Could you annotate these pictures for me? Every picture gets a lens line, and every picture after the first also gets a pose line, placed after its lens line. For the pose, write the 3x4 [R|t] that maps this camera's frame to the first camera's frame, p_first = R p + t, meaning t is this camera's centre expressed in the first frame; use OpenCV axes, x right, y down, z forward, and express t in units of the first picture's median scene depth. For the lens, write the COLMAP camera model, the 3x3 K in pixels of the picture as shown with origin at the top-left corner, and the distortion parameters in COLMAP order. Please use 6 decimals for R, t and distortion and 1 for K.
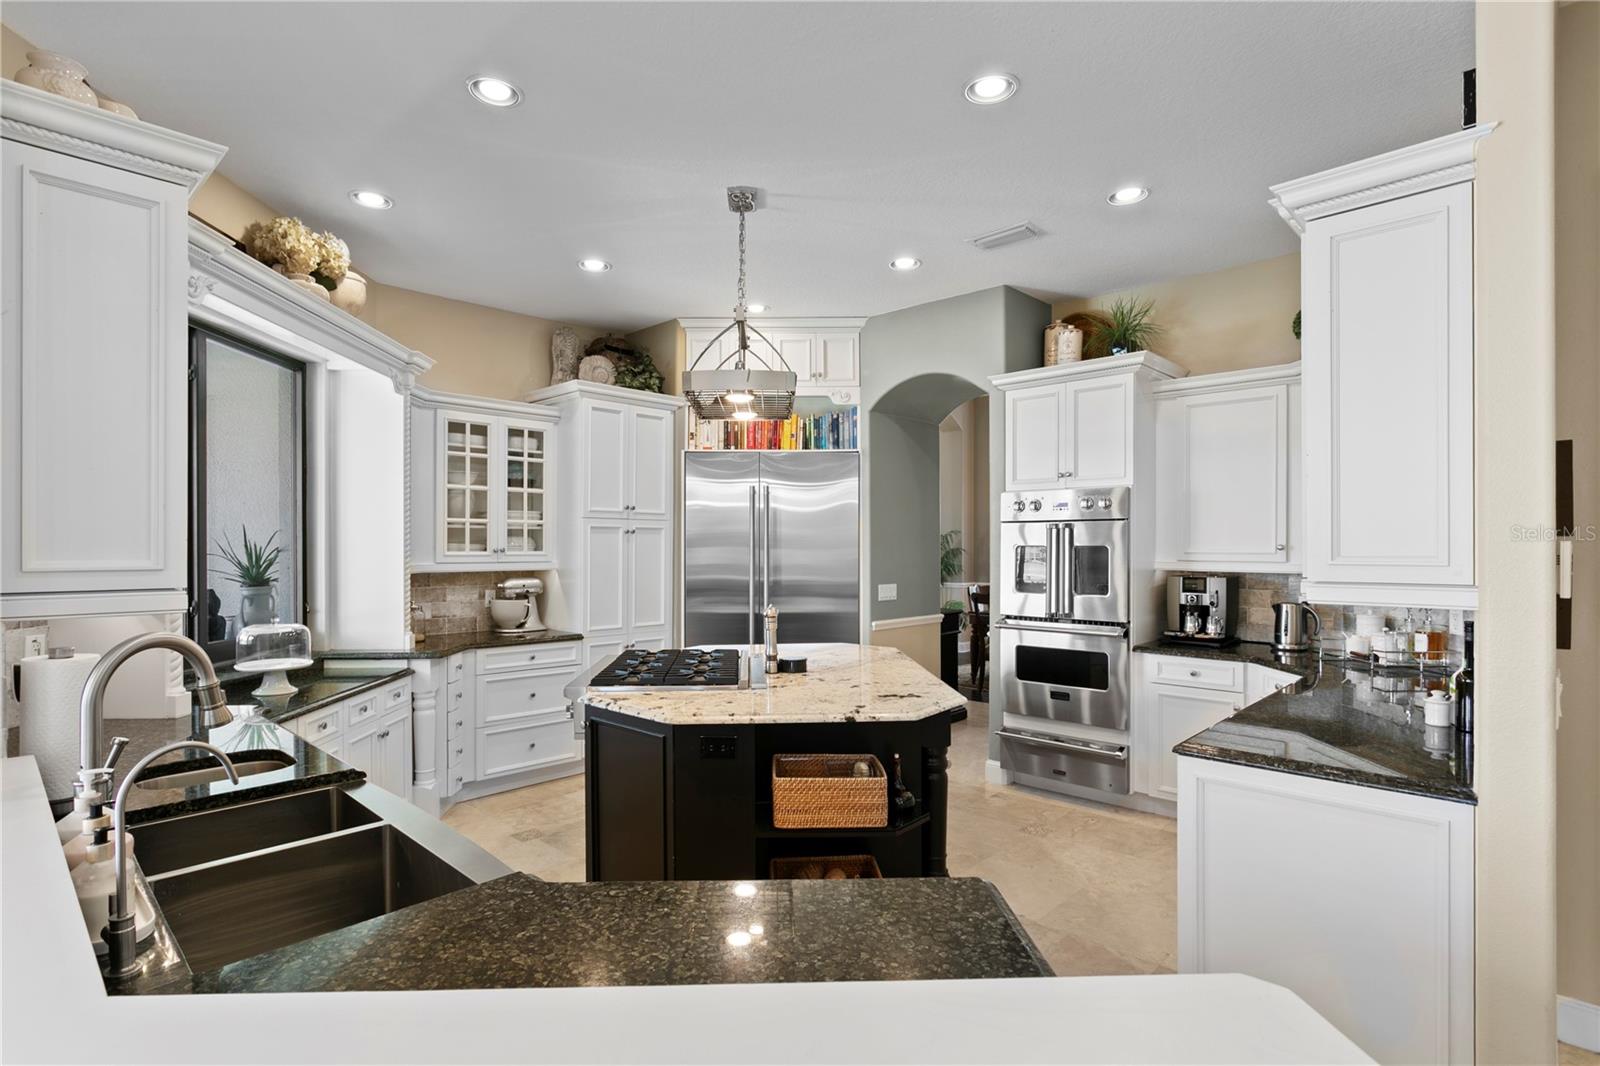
lens RADIAL K [[800.4, 0, 785.3], [0, 800.4, 546.6], [0, 0, 1]] dist [-0.005781, 0.002122]
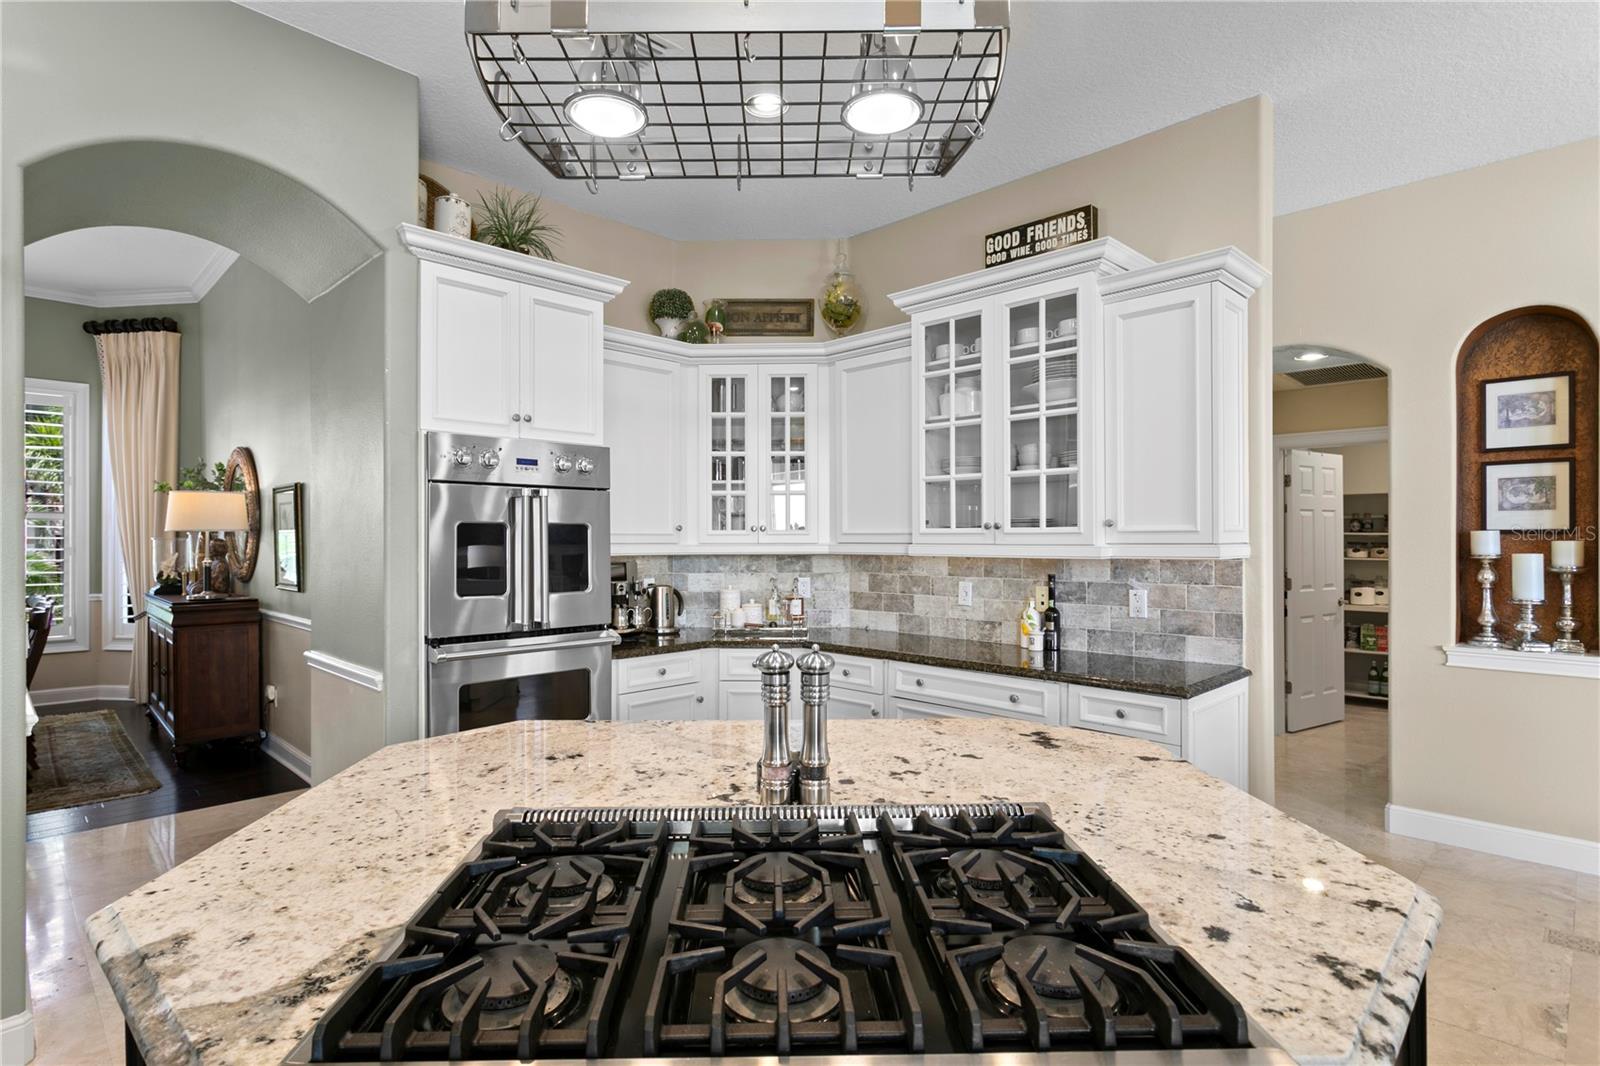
lens RADIAL K [[800.4, 0, 794.6], [0, 800.4, 537.9], [0, 0, 1]] dist [-0.005781, 0.002122]
pose [[-0.001323, 0.002628, 0.999996, -0.303929], [0.001236, 0.999996, -0.002626, 0.012570], [-0.999998, 0.001232, -0.001326, 0.713765]]
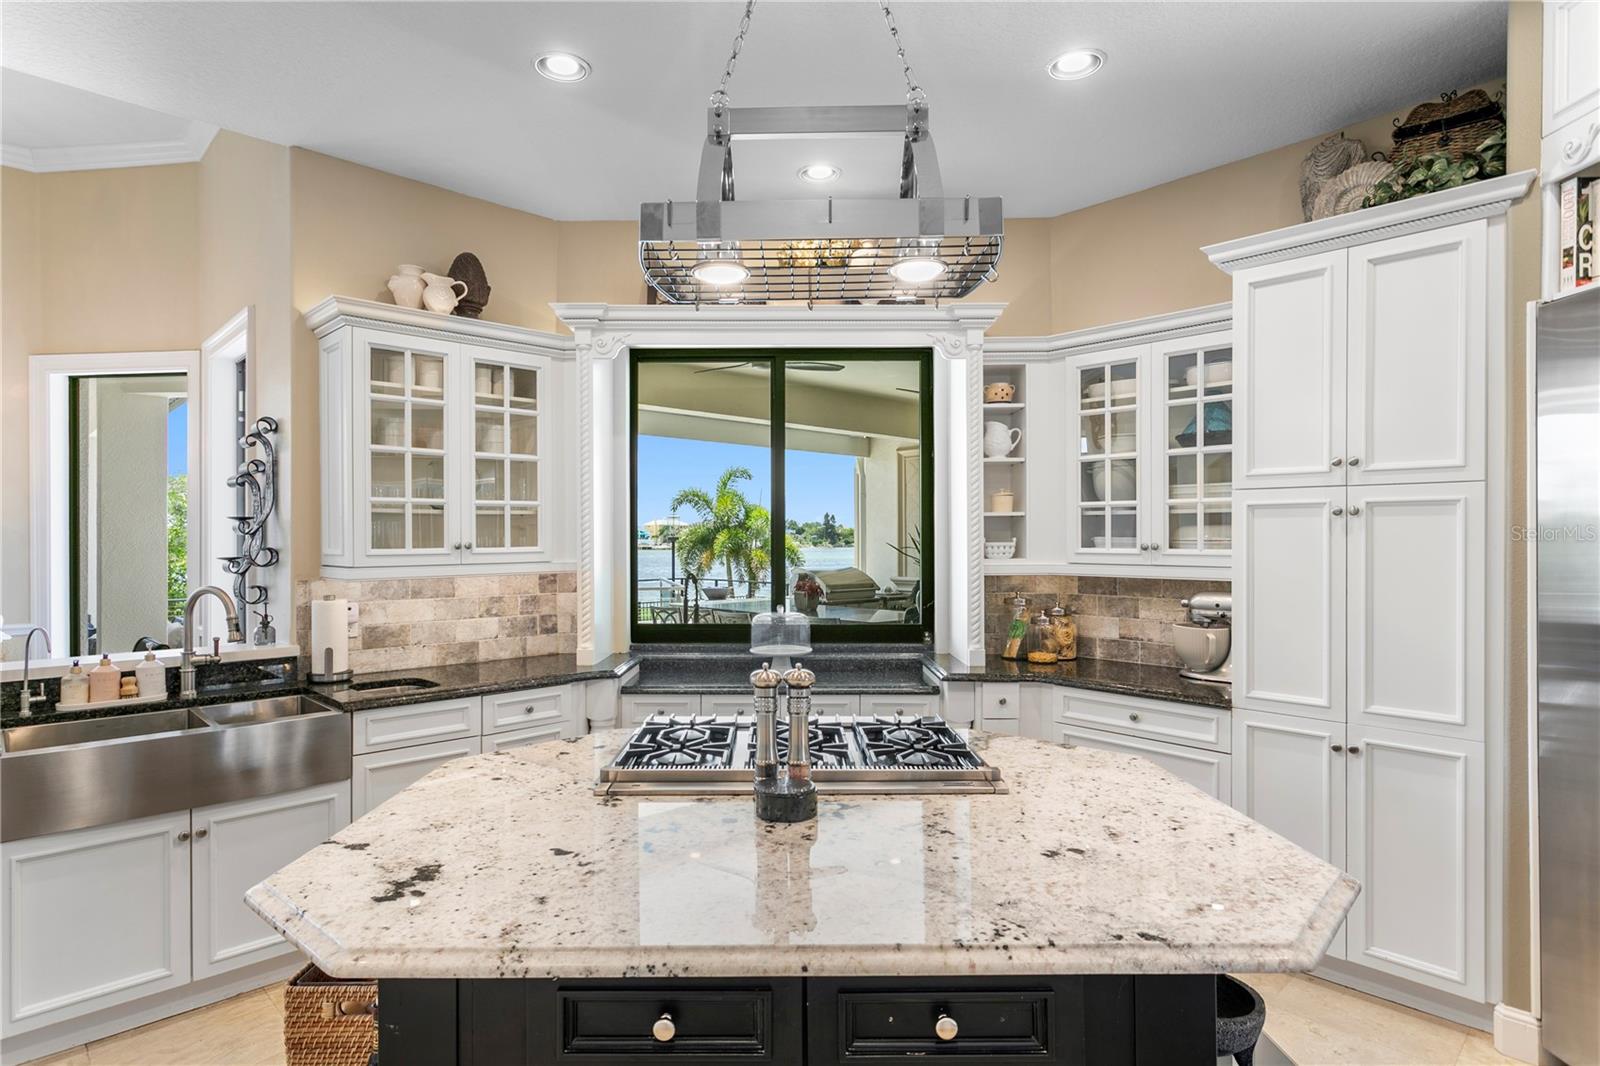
lens RADIAL K [[849.5, 0, 781.8], [0, 849.5, 533.4], [0, 0, 1]] dist [-0.004564, 0.007170]
pose [[-0.045604, -0.005888, -0.998942, 0.353478], [-0.000589, 0.999983, -0.005868, -0.002354], [0.998959, 0.000321, -0.045607, 0.730231]]
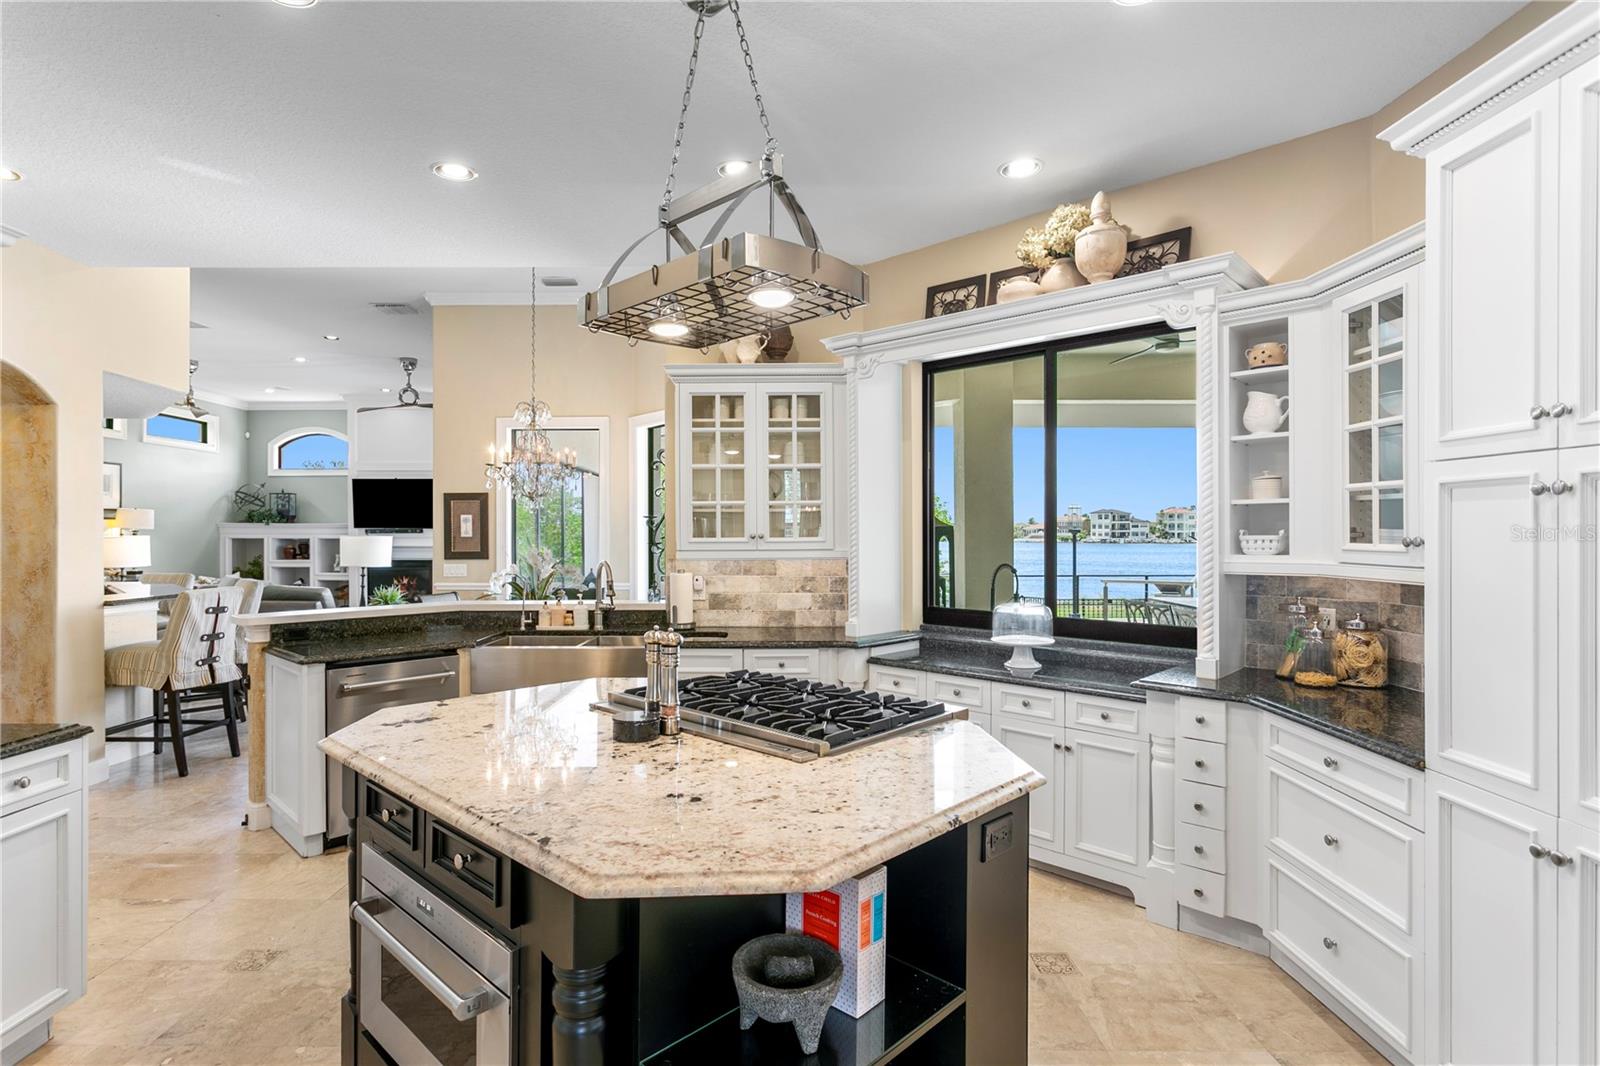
lens RADIAL K [[800.4, 0, 785.0], [0, 800.4, 528.9], [0, 0, 1]] dist [-0.005781, 0.002122]
pose [[-0.716498, -0.001776, -0.697586, 0.251182], [-0.000923, 0.999998, -0.001598, -0.002412], [0.697588, -0.000501, -0.716499, 1.081698]]
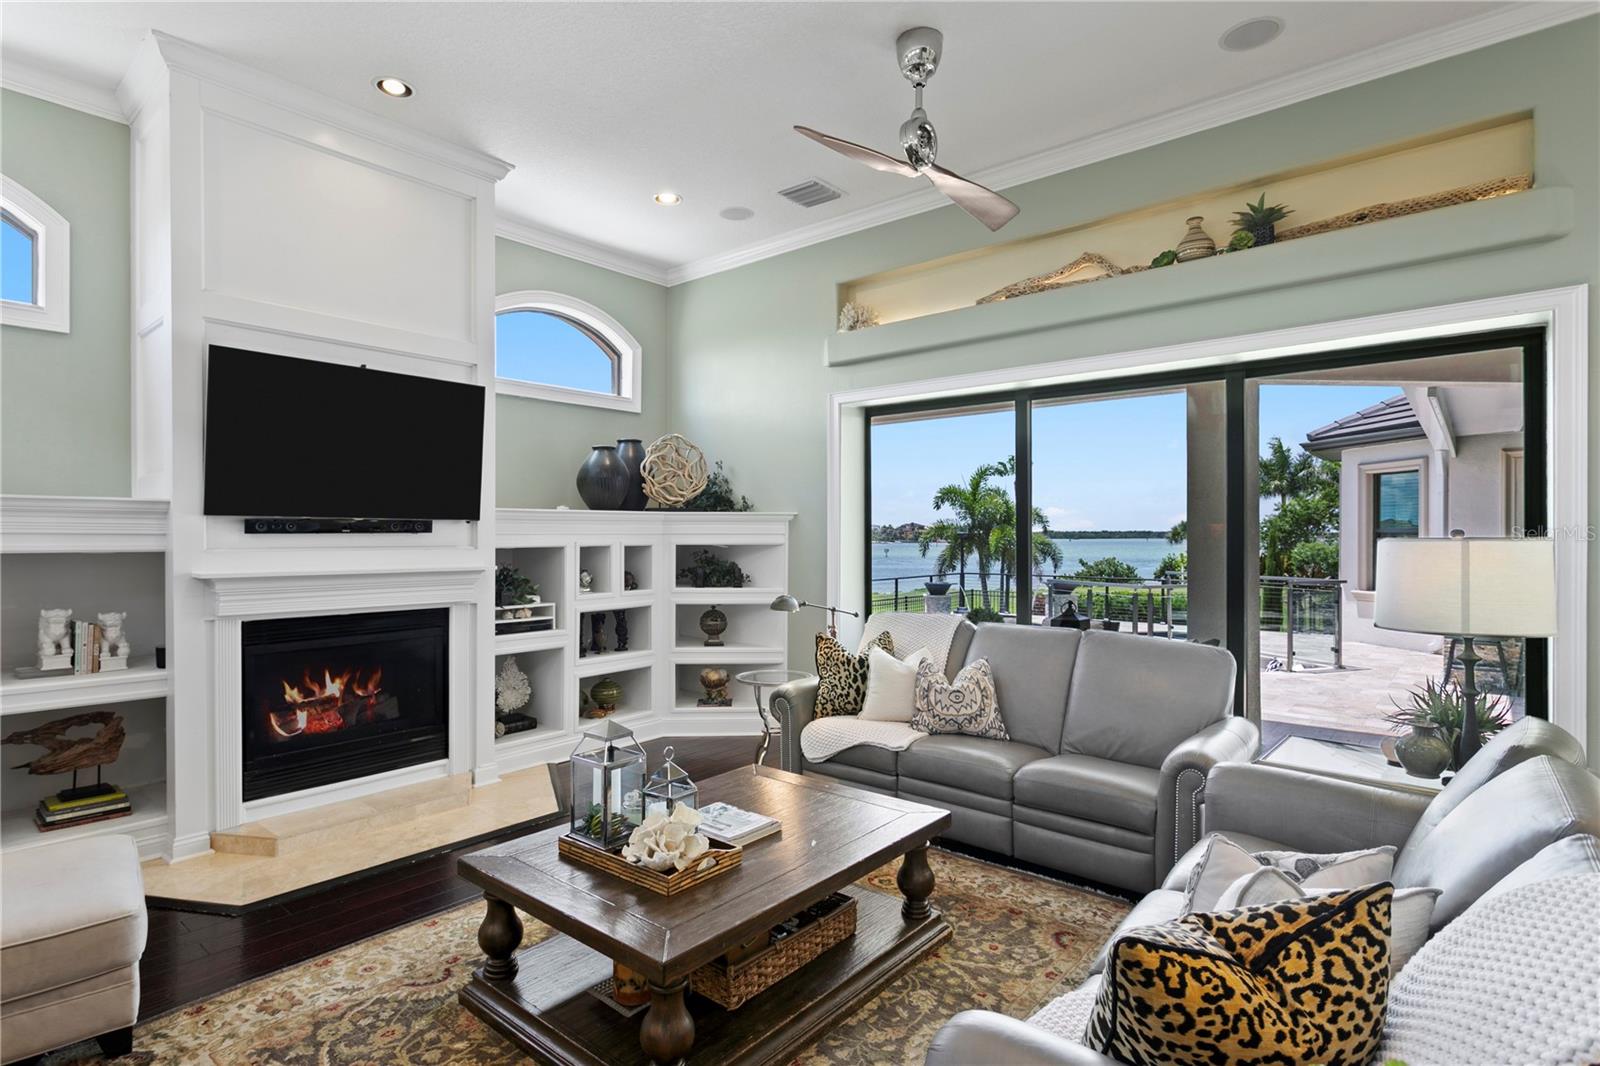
lens RADIAL K [[800.4, 0, 787.8], [0, 800.4, 539.7], [0, 0, 1]] dist [-0.005781, 0.002122]
pose [[0.067119, 0.008393, -0.997710, 0.230916], [-0.003619, 0.999960, 0.008168, 0.007168], [0.997738, 0.003063, 0.067147, -1.177342]]
